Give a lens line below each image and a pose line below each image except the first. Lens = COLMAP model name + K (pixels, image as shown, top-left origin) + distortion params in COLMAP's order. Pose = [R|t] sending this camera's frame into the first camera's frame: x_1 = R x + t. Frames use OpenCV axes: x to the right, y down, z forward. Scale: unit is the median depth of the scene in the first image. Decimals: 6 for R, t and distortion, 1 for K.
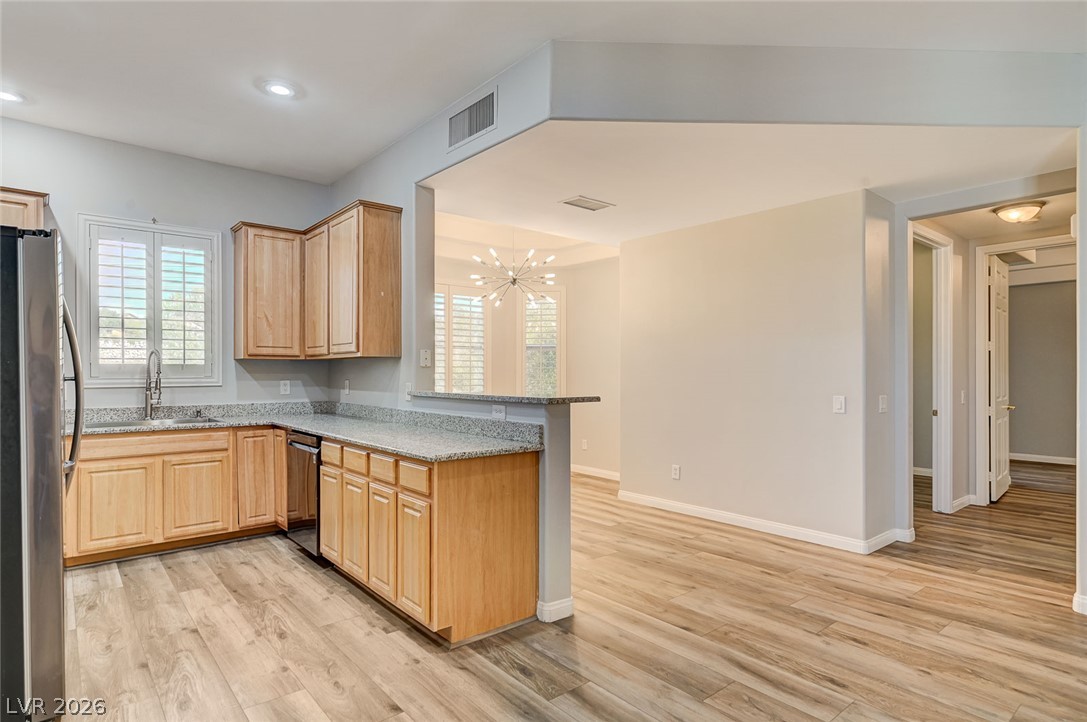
lens RADIAL K [[585.4, 0, 546.0], [0, 585.4, 370.0], [0, 0, 1]] dist [0.000243, 0.000008]
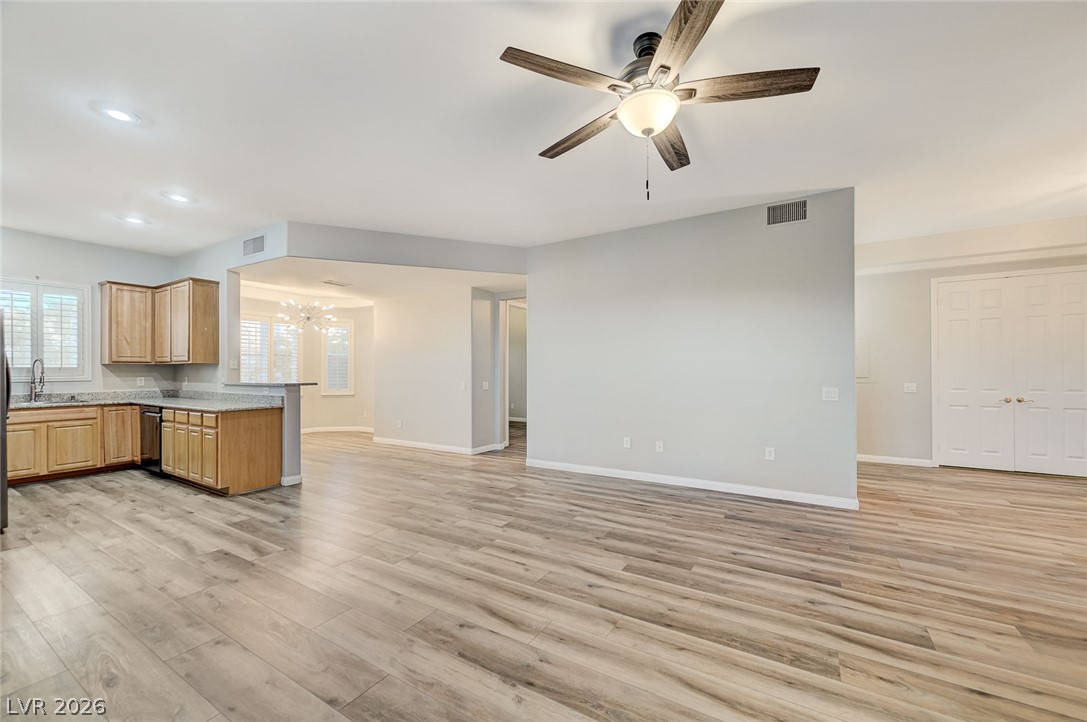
lens RADIAL K [[429.6, 0, 547.3], [0, 429.6, 368.3], [0, 0, 1]] dist [-0.000520, 0.000040]
pose [[0.947884, -0.000746, 0.318616, 0.314668], [0.001429, 0.999997, -0.001912, -0.003351], [-0.318613, 0.002267, 0.947882, -0.629598]]
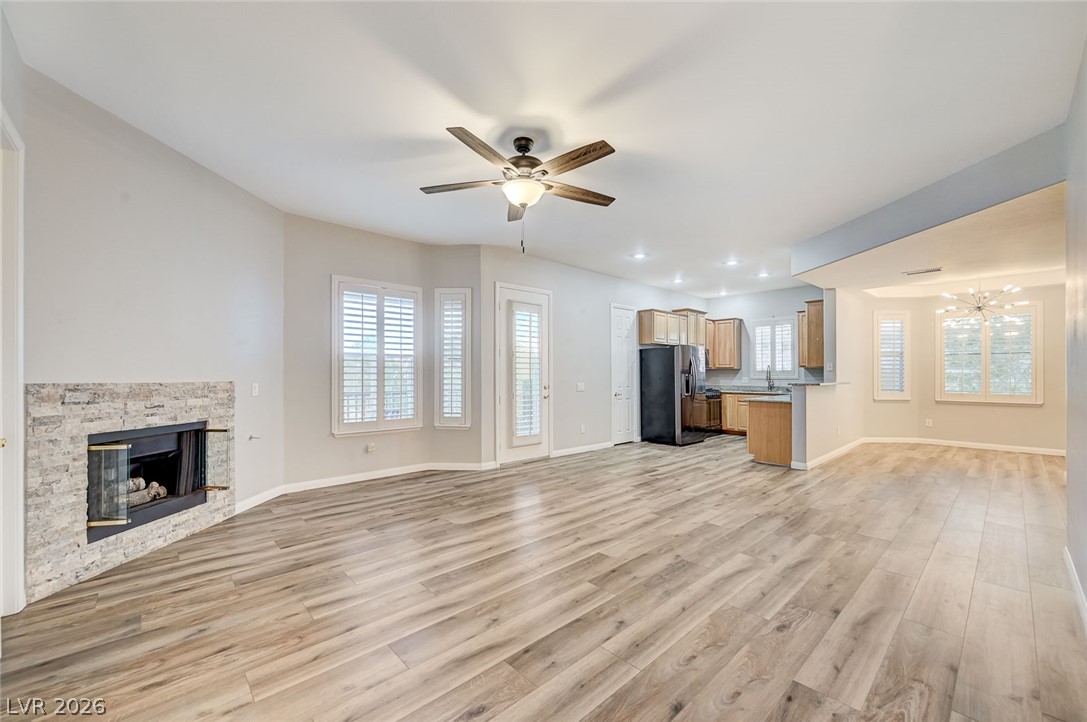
lens RADIAL K [[430.0, 0, 549.6], [0, 430.0, 374.1], [0, 0, 1]] dist [-0.000188, 0.000260]
pose [[0.051622, -0.000076, -0.998667, 1.410431], [0.005710, 0.999984, 0.000219, 0.001138], [0.998650, -0.005714, 0.051622, -0.138697]]
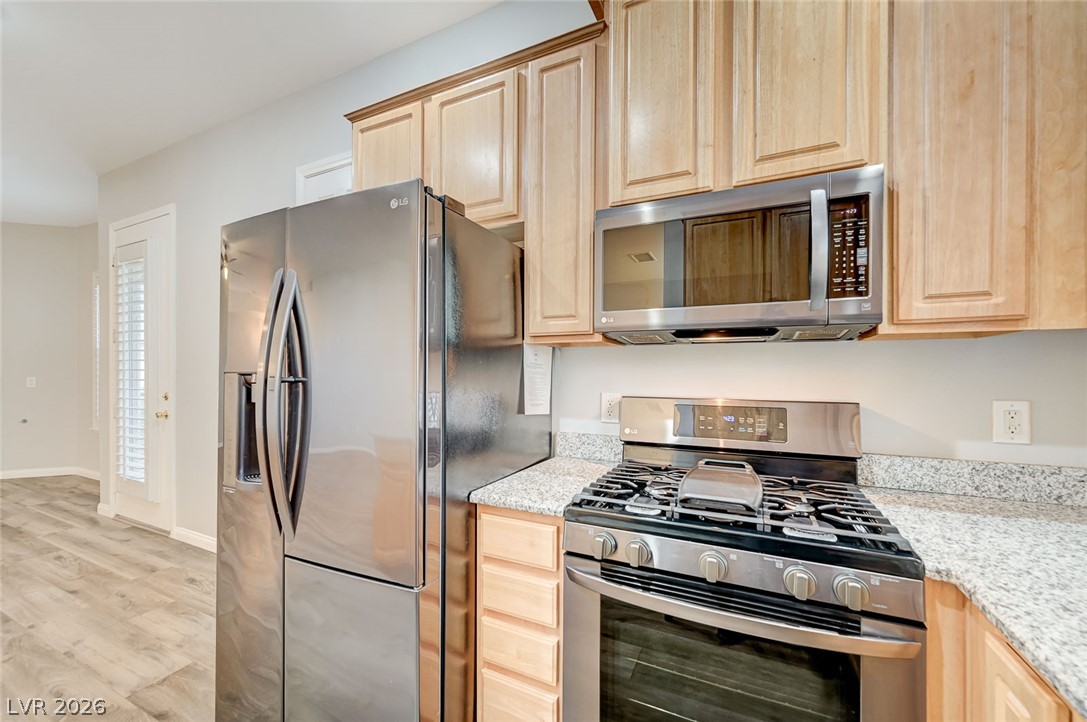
lens RADIAL K [[430.0, 0, 549.6], [0, 430.0, 374.1], [0, 0, 1]] dist [-0.000188, 0.000260]
pose [[-0.911580, -0.002690, -0.411114, -0.545464], [-0.002991, 0.999996, 0.000090, 0.006236], [0.411111, 0.001312, -0.911584, 0.992100]]
